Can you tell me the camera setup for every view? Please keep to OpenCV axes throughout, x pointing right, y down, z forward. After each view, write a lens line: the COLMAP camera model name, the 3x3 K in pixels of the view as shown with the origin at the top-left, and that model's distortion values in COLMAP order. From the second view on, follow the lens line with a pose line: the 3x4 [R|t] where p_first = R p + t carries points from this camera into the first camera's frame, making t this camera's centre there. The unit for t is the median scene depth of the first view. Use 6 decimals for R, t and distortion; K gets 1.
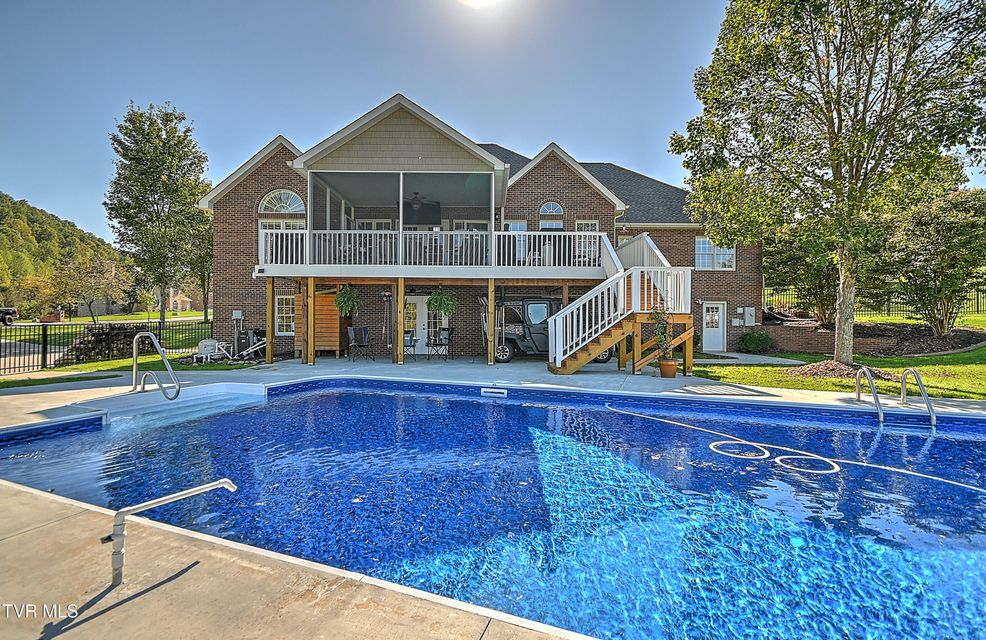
lens RADIAL K [[434.3, 0, 493.0], [0, 434.3, 320.0], [0, 0, 1]] dist [0.019298, -0.015147]
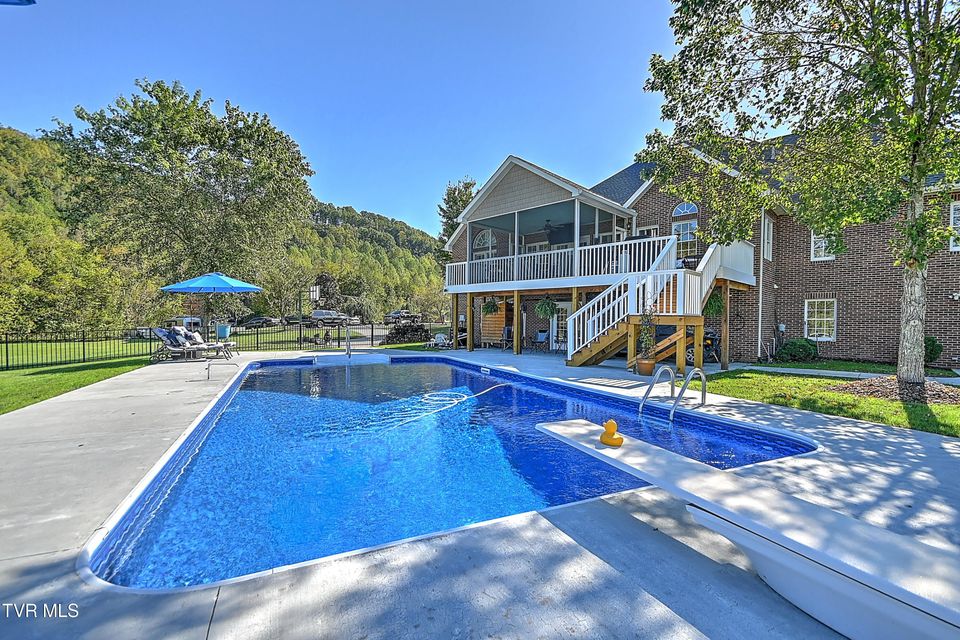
lens RADIAL K [[423.6, 0, 474.9], [0, 423.6, 324.7], [0, 0, 1]] dist [0.021870, -0.011470]
pose [[0.710867, 0.007773, -0.703283, 0.588599], [-0.004407, 0.999969, 0.006598, 0.001586], [0.703312, -0.001591, 0.710879, -0.021163]]
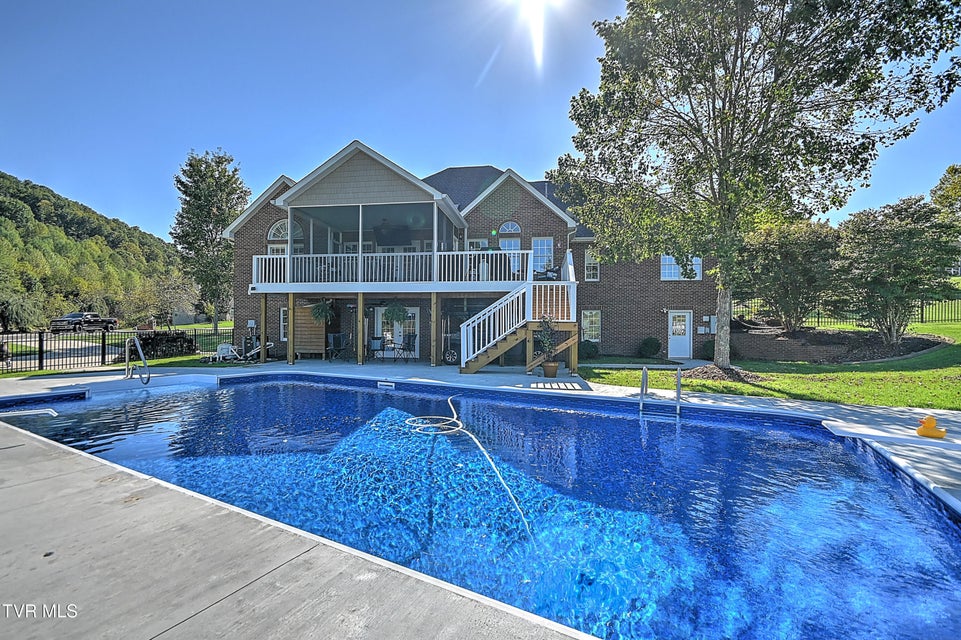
lens RADIAL K [[424.0, 0, 475.4], [0, 424.0, 324.7], [0, 0, 1]] dist [0.021870, -0.011470]
pose [[0.987810, -0.001038, -0.155662, 0.268884], [-0.000217, 0.999968, -0.008045, 0.000721], [0.155666, 0.007980, 0.987778, -0.101208]]
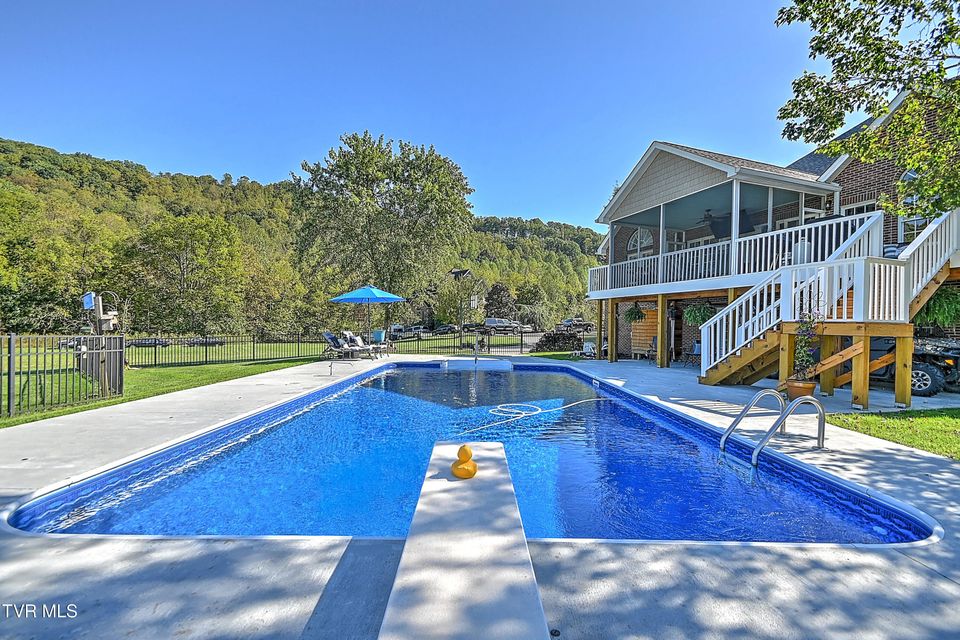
lens RADIAL K [[423.6, 0, 474.9], [0, 423.6, 324.7], [0, 0, 1]] dist [0.021870, -0.011470]
pose [[0.349565, -0.003857, -0.936904, 0.651296], [-0.013526, 0.999867, -0.009163, 0.003299], [0.936814, 0.015876, 0.349466, 0.123140]]
